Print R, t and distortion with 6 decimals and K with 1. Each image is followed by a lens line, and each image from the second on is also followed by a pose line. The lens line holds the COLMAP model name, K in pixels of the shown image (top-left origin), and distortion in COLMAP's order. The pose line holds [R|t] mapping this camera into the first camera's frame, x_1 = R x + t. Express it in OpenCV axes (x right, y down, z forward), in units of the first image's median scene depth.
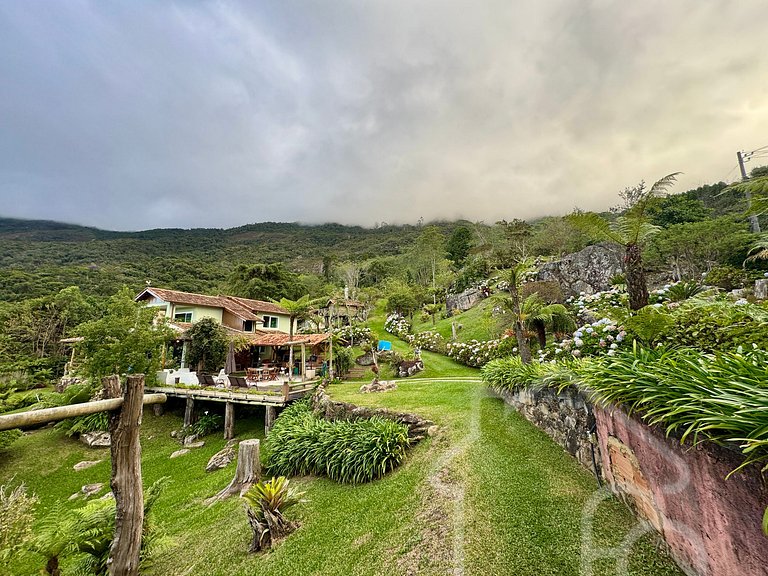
lens RADIAL K [[317.0, 0, 384.0], [0, 317.0, 288.0], [0, 0, 1]] dist [0.001048, 0.000050]
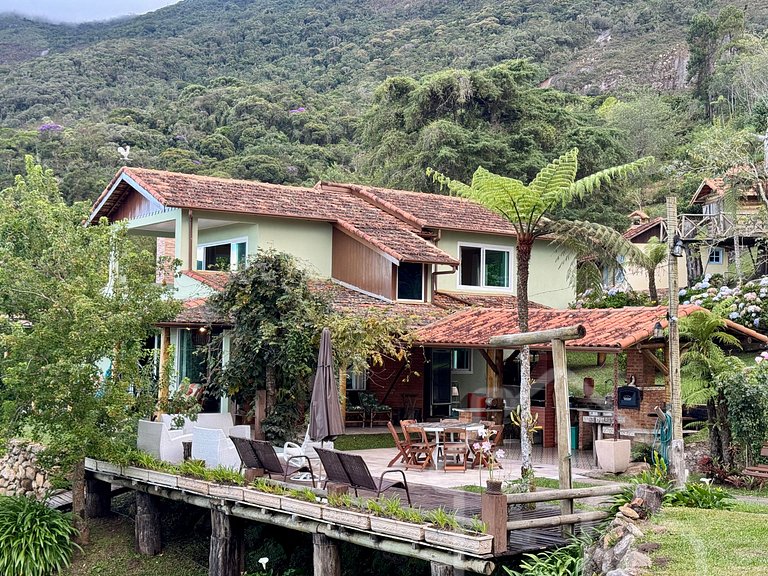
lens RADIAL K [[1101.8, 0, 374.2], [0, 1101.8, 289.8], [0, 0, 1]] dist [0.121698, -0.045187]
pose [[0.889528, -0.008320, -0.456805, 0.015023], [0.065626, 0.991793, 0.109729, 0.015650], [0.452143, -0.127585, 0.882773, 0.088775]]
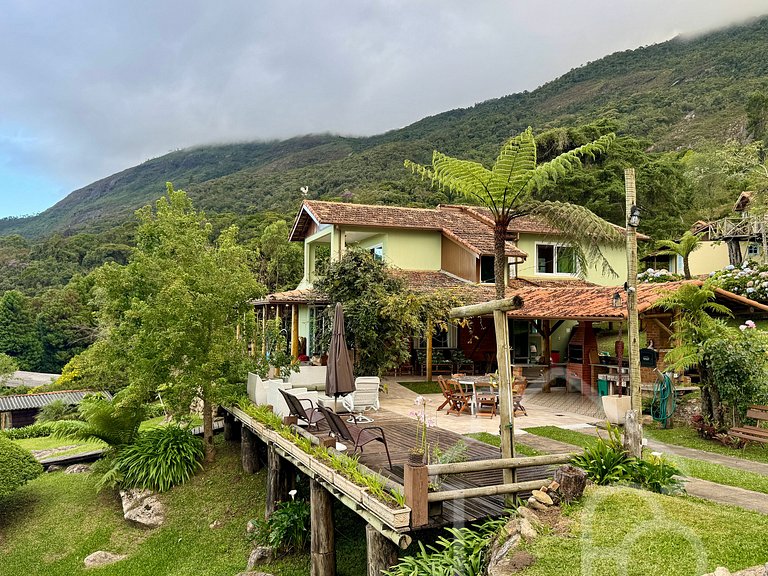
lens RADIAL K [[632.8, 0, 382.7], [0, 632.8, 296.9], [0, 0, 1]] dist [0.129682, -0.210974]
pose [[0.748197, -0.011500, -0.663377, 0.014736], [0.110017, 0.988159, 0.106953, 0.060459], [0.654292, -0.153005, 0.740602, 0.345943]]
